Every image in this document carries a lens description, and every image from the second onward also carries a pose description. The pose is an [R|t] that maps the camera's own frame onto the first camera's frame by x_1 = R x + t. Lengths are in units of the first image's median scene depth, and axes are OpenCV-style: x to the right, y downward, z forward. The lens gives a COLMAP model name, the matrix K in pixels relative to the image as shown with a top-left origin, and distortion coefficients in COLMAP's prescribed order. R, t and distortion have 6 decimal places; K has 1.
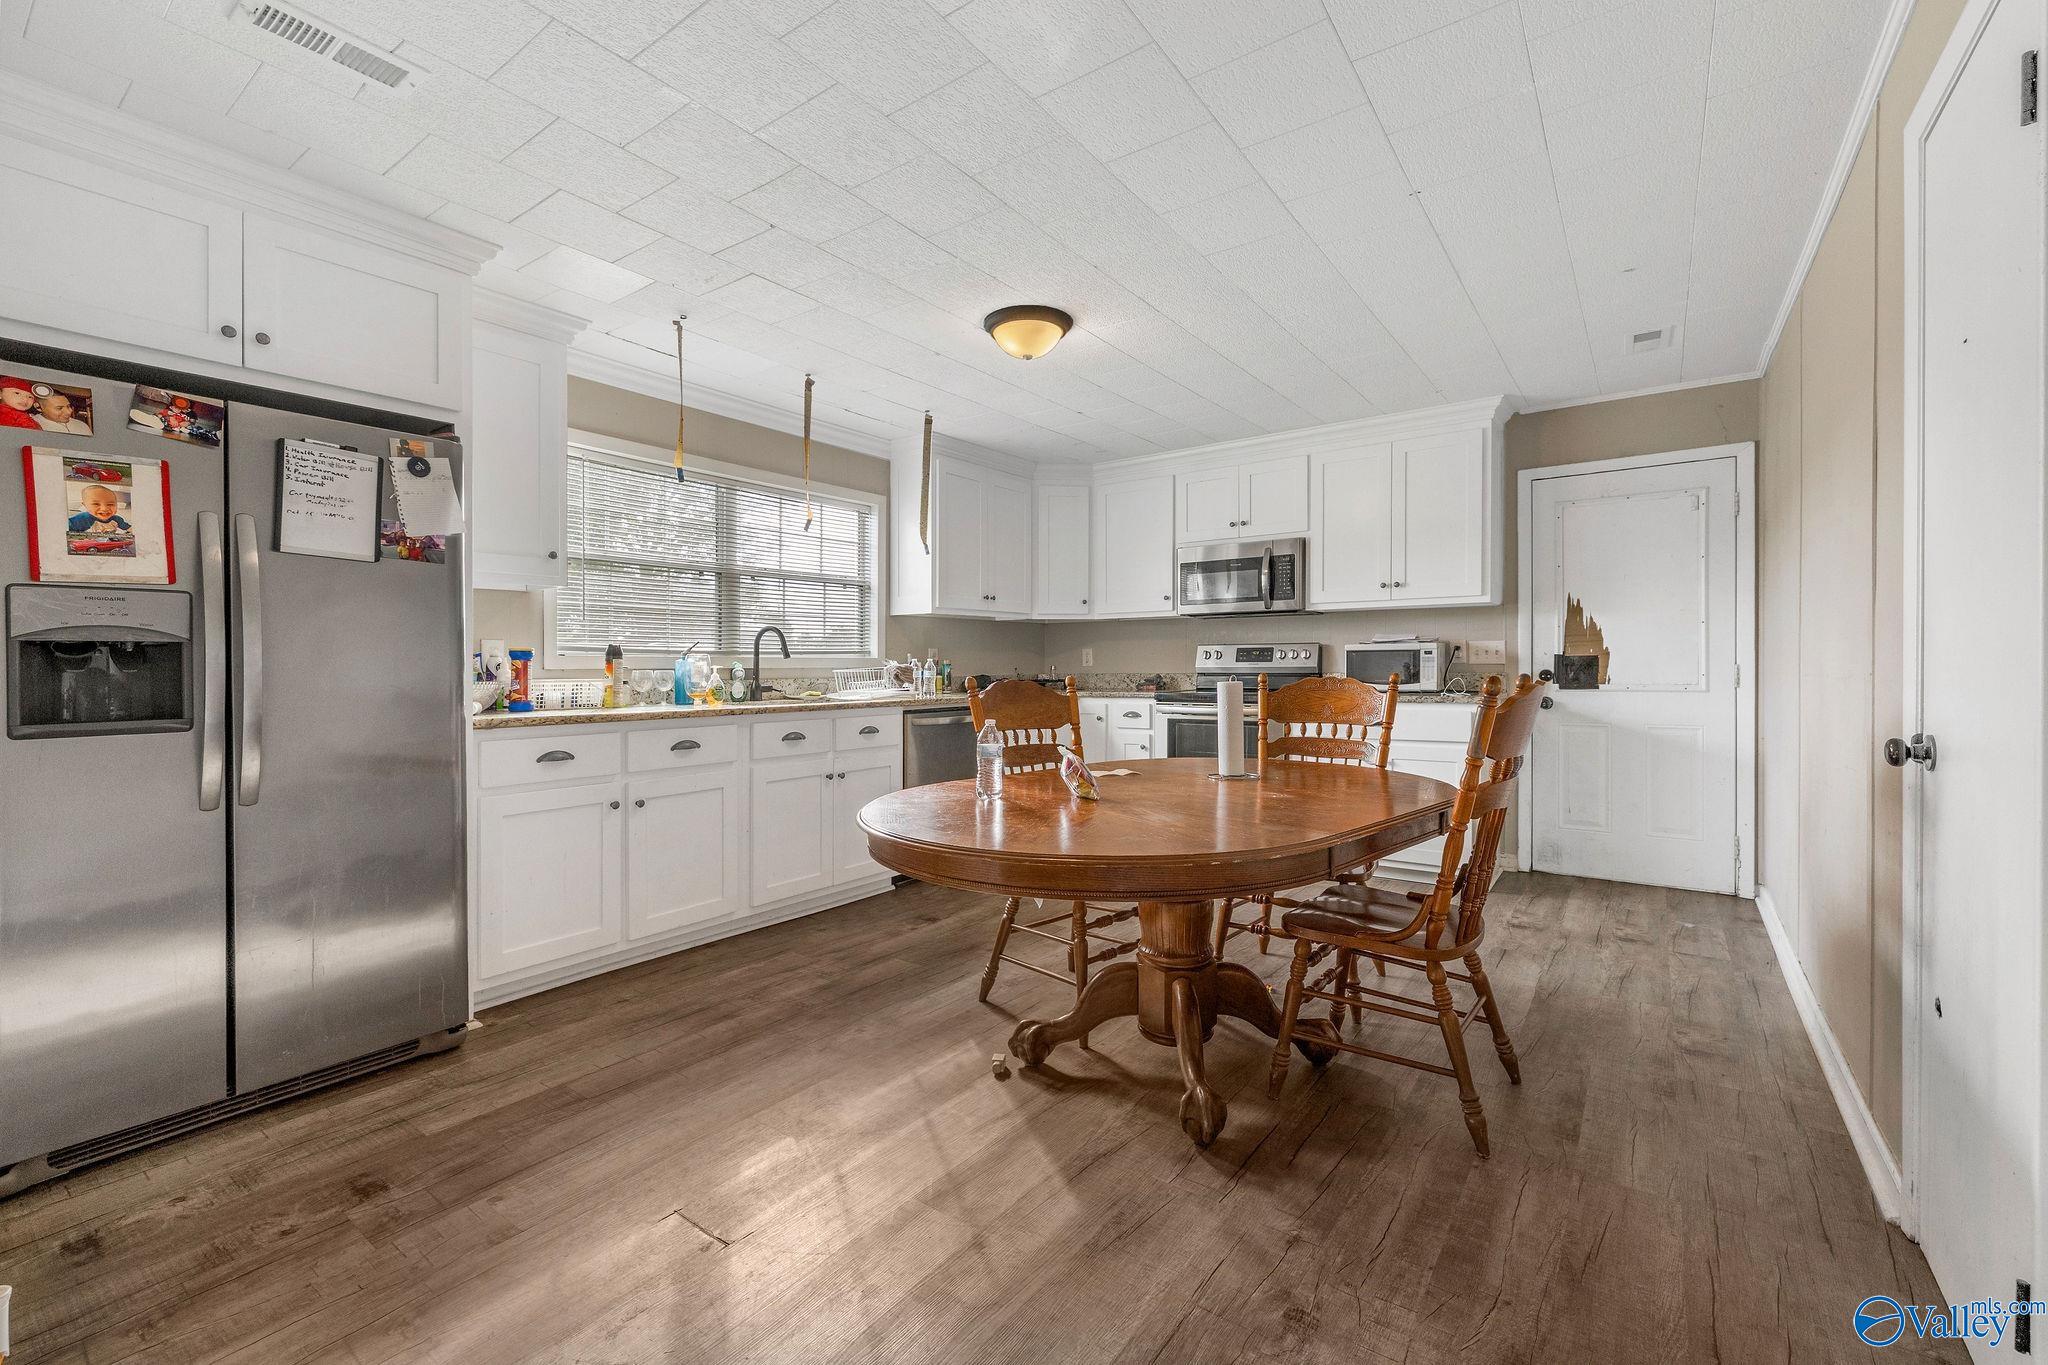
lens RADIAL K [[877.4, 0, 988.3], [0, 877.4, 670.6], [0, 0, 1]] dist [0.000488, 0.000061]
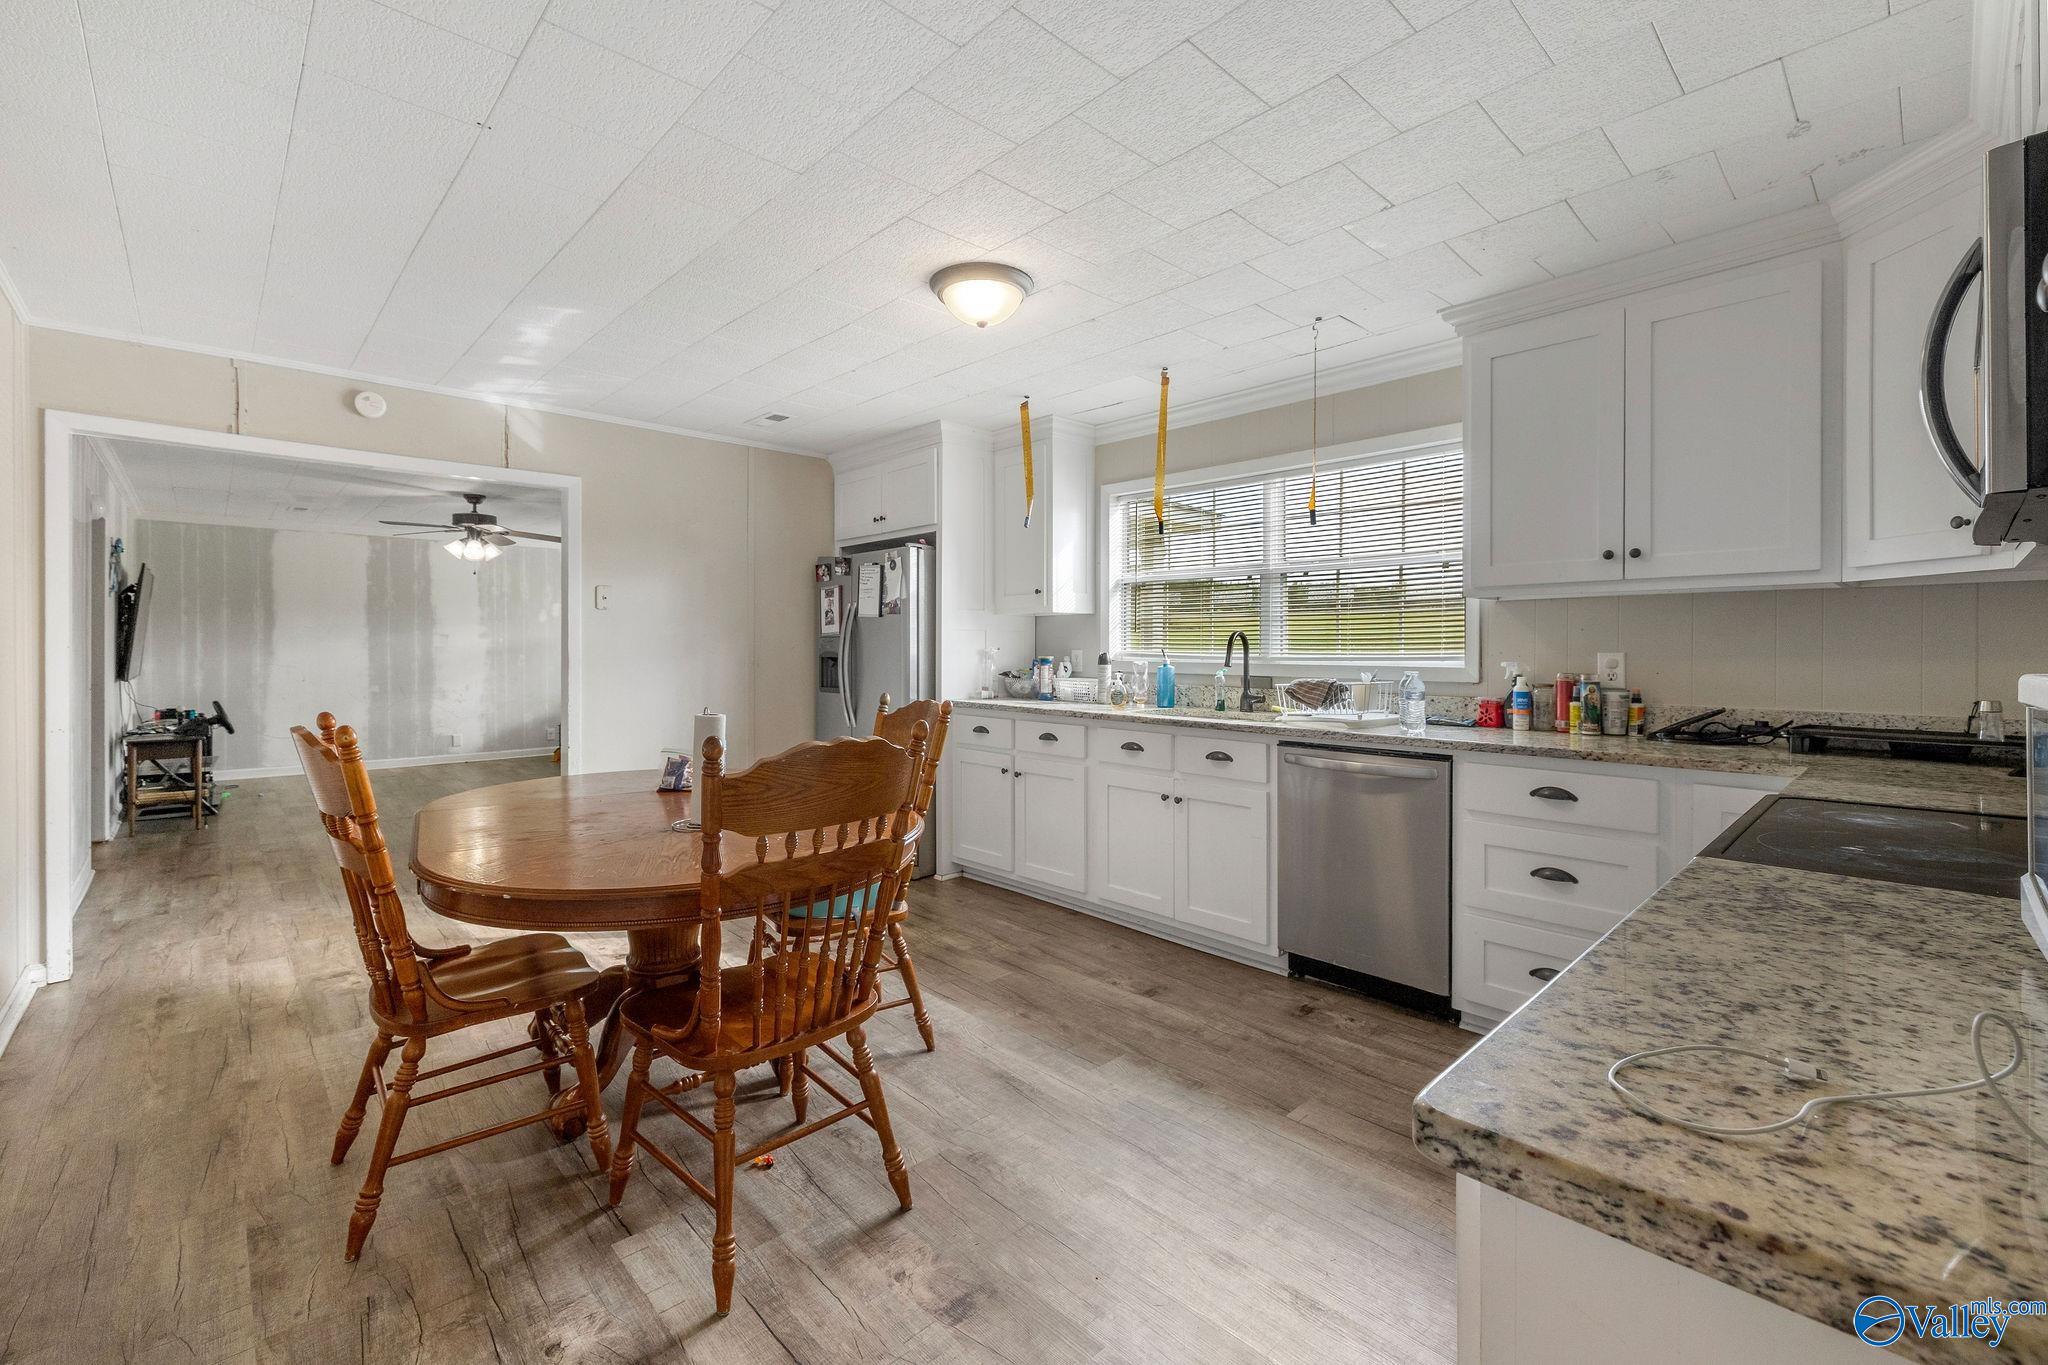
lens RADIAL K [[863.1, 0, 1023.6], [0, 863.1, 647.5], [0, 0, 1]] dist [0.000107, 0.000021]
pose [[-0.162403, 0.005259, -0.986711, 1.159575], [-0.004995, 0.999969, 0.006152, -0.064341], [0.986712, 0.005928, -0.162371, 1.579041]]
